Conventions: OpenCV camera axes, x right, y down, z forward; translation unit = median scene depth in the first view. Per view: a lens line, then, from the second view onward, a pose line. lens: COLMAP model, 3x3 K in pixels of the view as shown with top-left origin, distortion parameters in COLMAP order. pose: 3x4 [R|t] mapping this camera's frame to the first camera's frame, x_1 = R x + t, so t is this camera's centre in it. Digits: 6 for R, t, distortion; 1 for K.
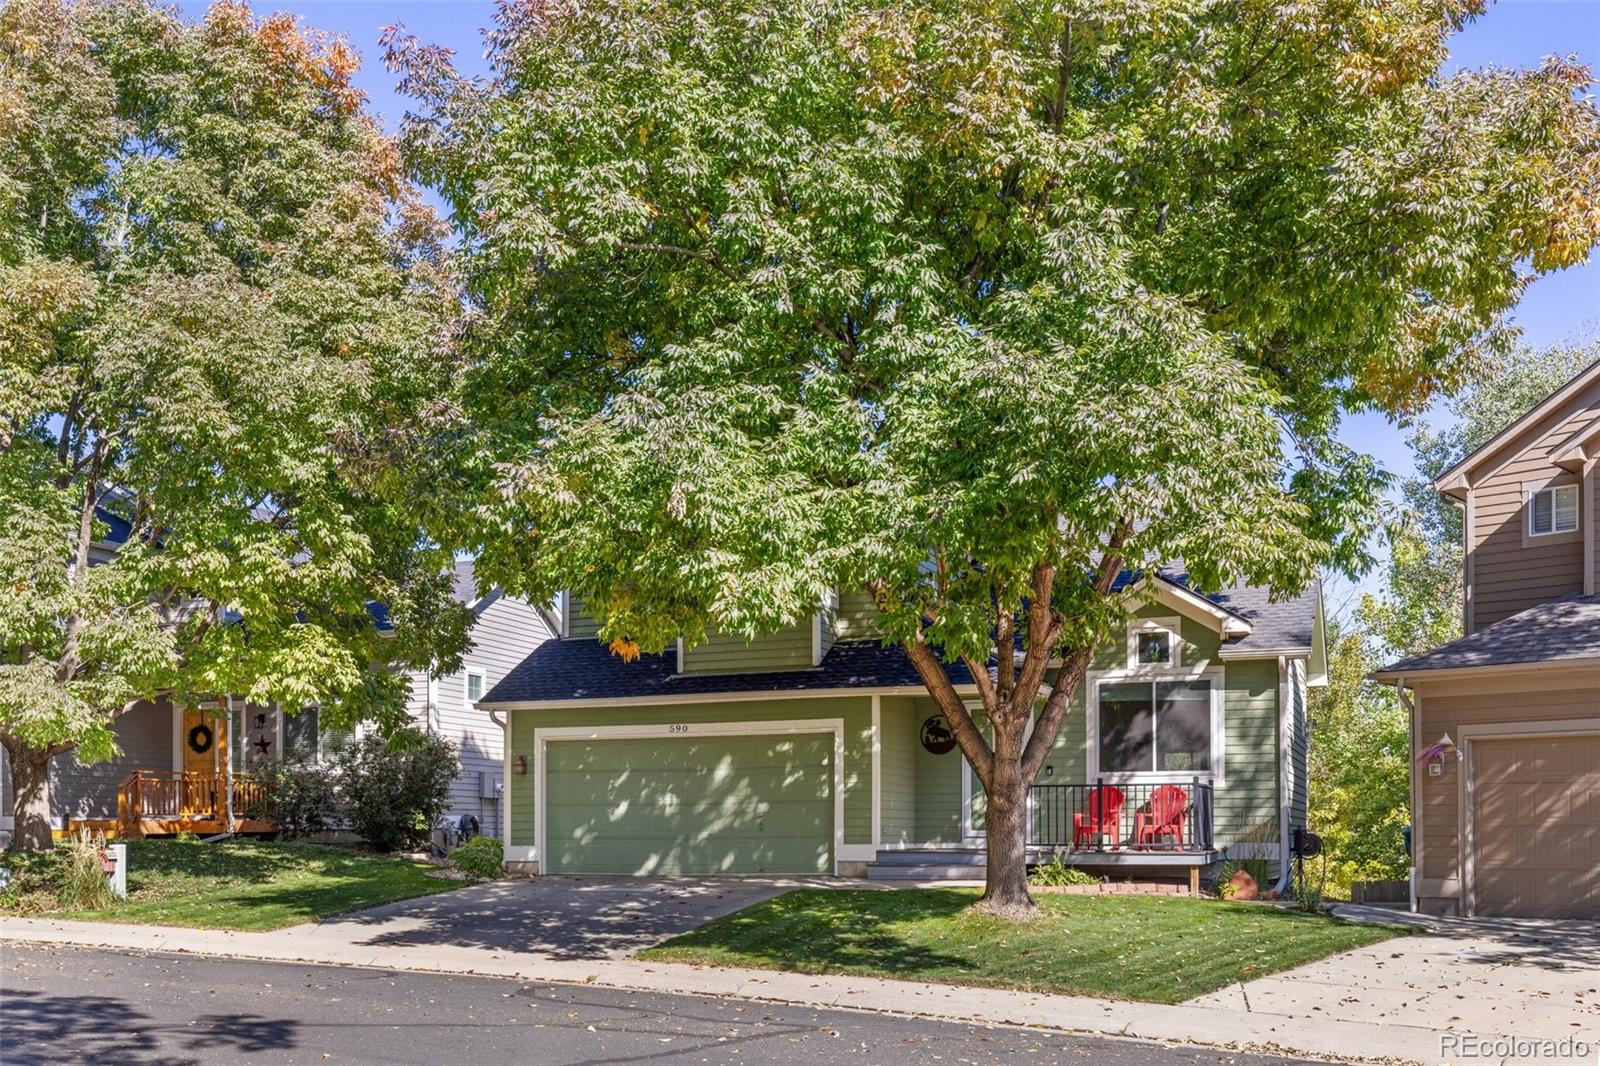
lens RADIAL K [[1579.3, 0, 800.0], [0, 1579.3, 533.0], [0, 0, 1]] dist [0.001324, -0.004429]
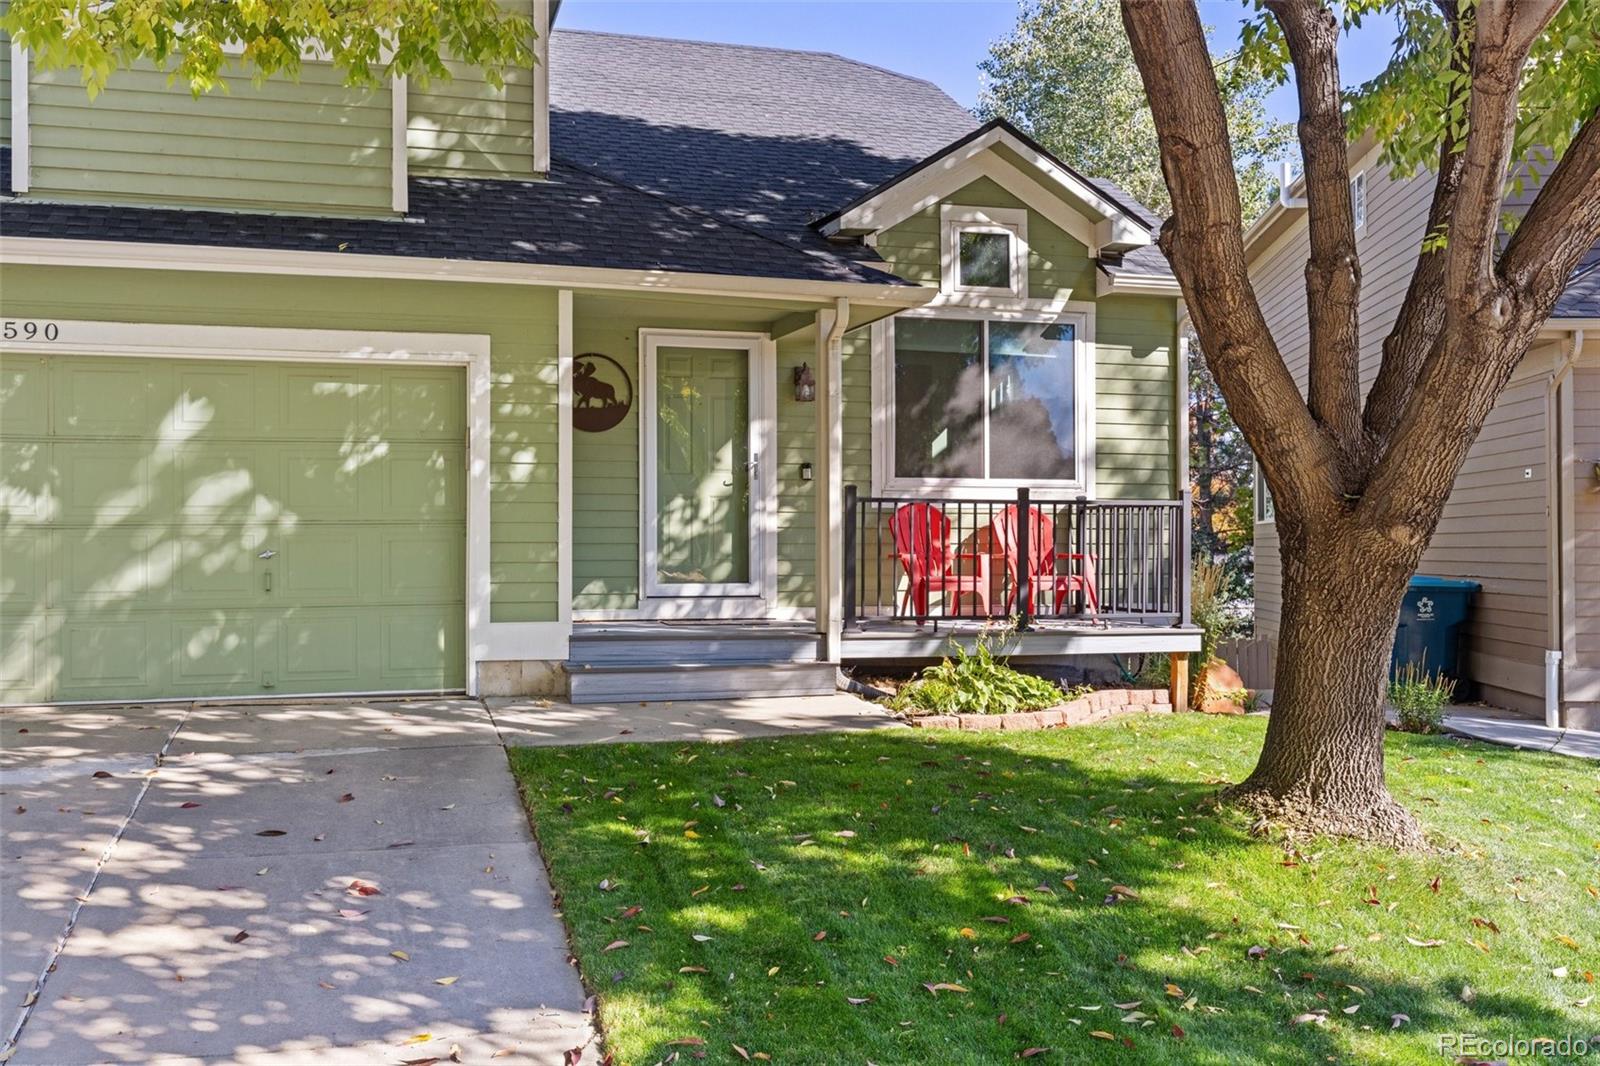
lens RADIAL K [[1519.4, 0, 747.7], [0, 1519.4, 506.4], [0, 0, 1]] dist [0.019174, -0.007055]
pose [[0.810163, 0.021078, 0.585826, -0.157534], [-0.114325, 0.985845, 0.122634, 0.103625], [-0.574948, -0.166328, 0.801105, 0.612648]]
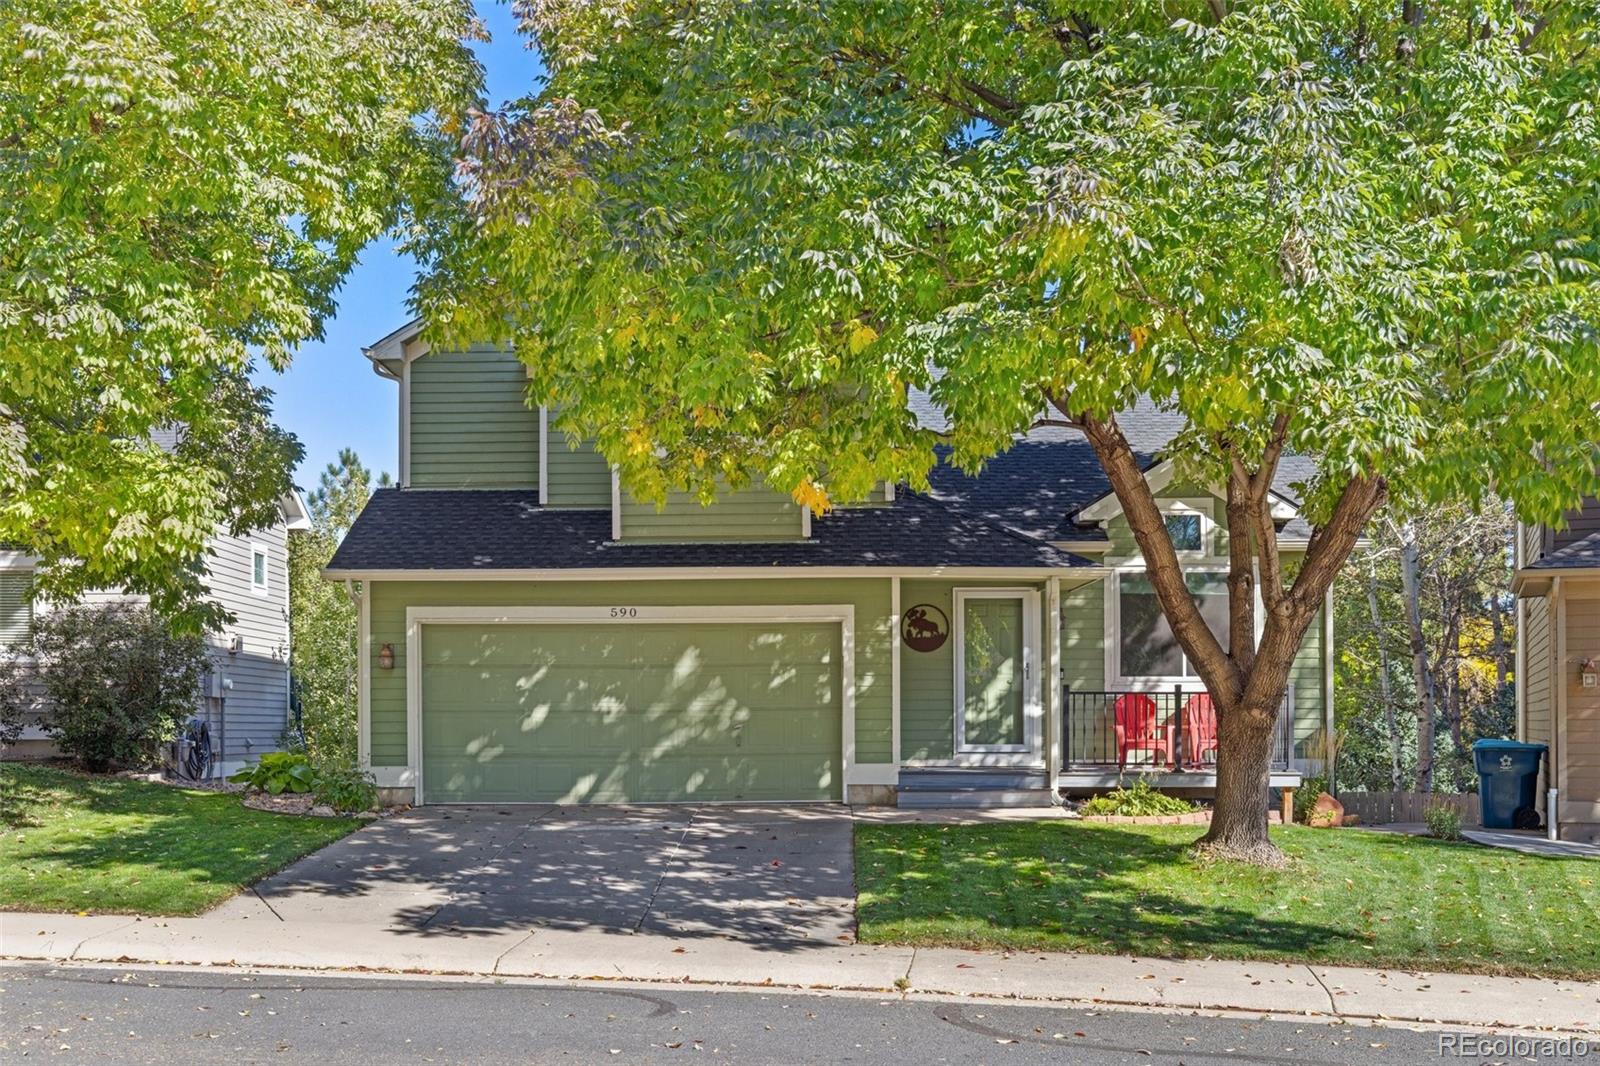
lens RADIAL K [[1579.3, 0, 800.0], [0, 1579.3, 533.0], [0, 0, 1]] dist [0.001324, -0.004429]
pose [[0.937301, 0.044152, 0.345714, -0.269945], [-0.066863, 0.996298, 0.054040, 0.040510], [-0.342048, -0.073767, 0.936782, 0.270833]]
